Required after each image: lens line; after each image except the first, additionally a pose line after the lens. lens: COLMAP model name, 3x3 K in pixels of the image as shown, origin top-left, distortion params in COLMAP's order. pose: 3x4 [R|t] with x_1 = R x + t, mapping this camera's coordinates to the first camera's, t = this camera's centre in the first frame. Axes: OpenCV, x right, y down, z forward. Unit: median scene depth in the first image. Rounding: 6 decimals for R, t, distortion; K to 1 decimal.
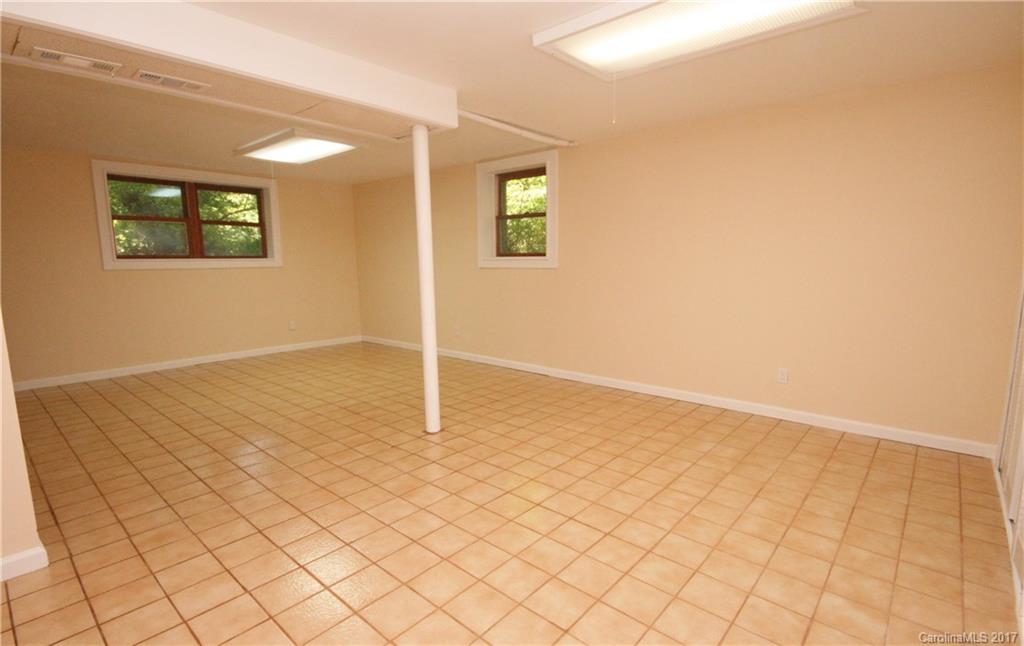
lens RADIAL K [[483.5, 0, 512.0], [0, 483.5, 323.0], [0, 0, 1]] dist [-0.003333, -0.000321]
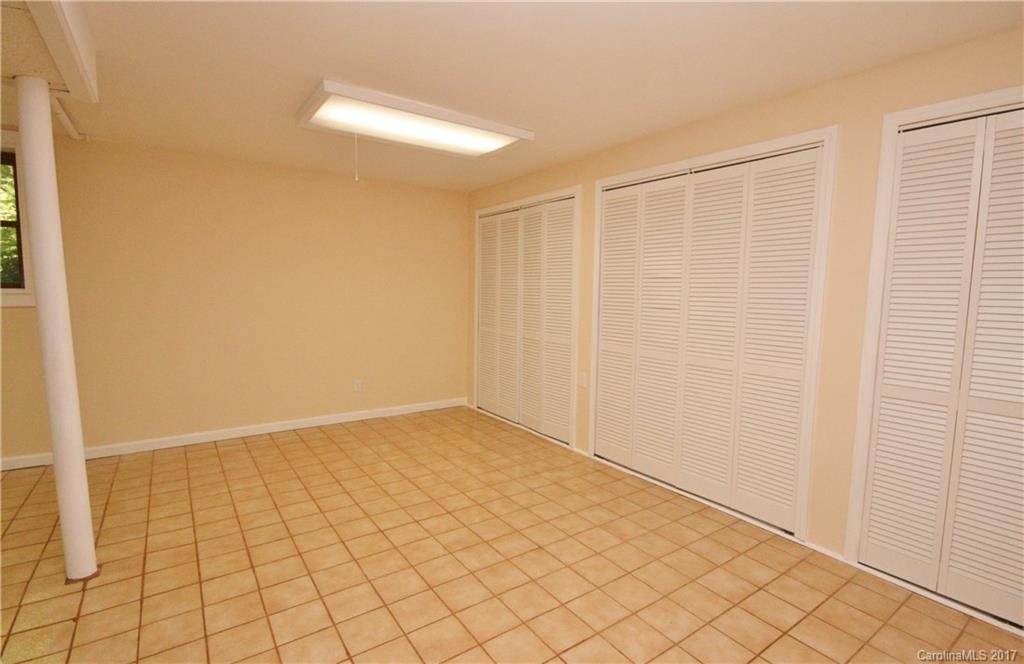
lens RADIAL K [[483.2, 0, 512.0], [0, 483.2, 332.0], [0, 0, 1]] dist [-0.002706, -0.000385]
pose [[0.249244, -0.076798, 0.965391, -0.704050], [0.111730, 0.992475, 0.050106, -0.064394], [-0.961974, 0.095375, 0.255948, 0.333689]]
